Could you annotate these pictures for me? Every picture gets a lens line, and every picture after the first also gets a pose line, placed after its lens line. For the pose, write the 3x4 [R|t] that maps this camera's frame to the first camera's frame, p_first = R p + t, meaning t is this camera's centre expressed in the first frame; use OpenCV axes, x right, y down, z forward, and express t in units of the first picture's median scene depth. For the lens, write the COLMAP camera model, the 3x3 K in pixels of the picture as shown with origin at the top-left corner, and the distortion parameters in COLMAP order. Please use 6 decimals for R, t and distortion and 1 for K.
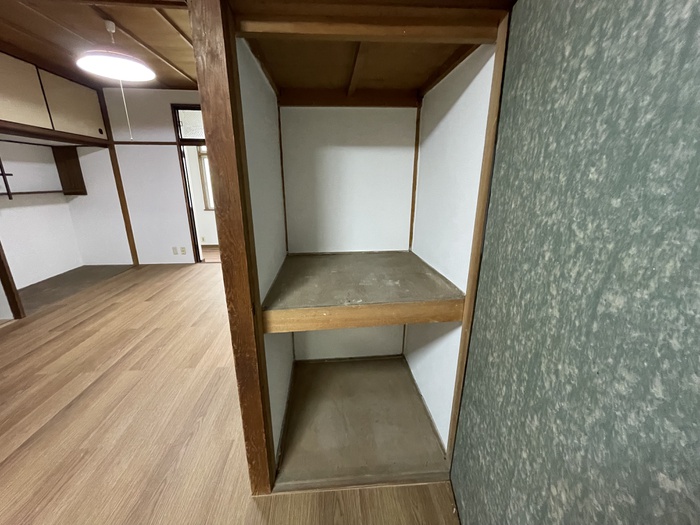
lens RADIAL K [[283.2, 0, 353.5], [0, 283.2, 264.2], [0, 0, 1]] dist [-0.007457, 0.000303]
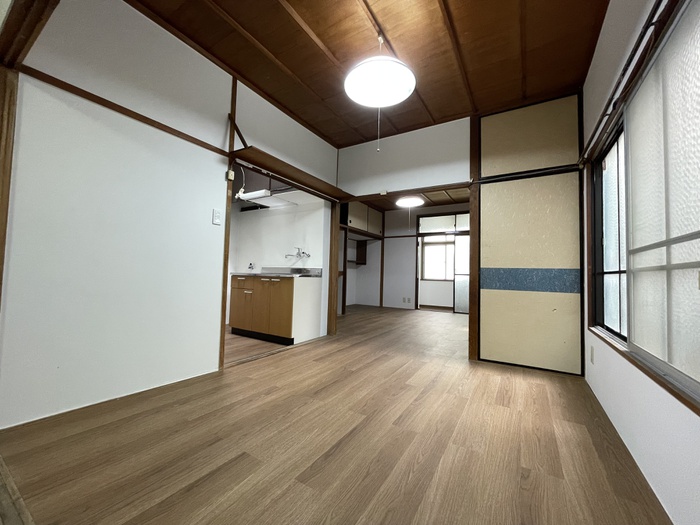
lens RADIAL K [[283.2, 0, 348.1], [0, 283.2, 260.9], [0, 0, 1]] dist [-0.007457, 0.000303]
pose [[0.796583, -0.008846, -0.604465, 0.077890], [-0.190330, 0.945373, -0.264658, 0.248295], [0.573786, 0.325870, 0.751385, -0.479439]]
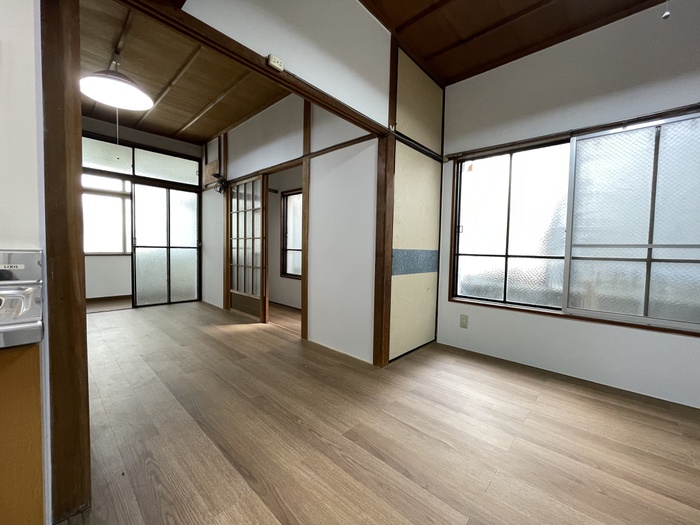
lens RADIAL K [[283.2, 0, 343.6], [0, 283.2, 261.0], [0, 0, 1]] dist [-0.007457, 0.000303]
pose [[0.746207, -0.013082, 0.665585, -0.531007], [0.160672, 0.973789, -0.160995, 0.110853], [-0.646033, 0.227077, 0.728750, -0.087852]]
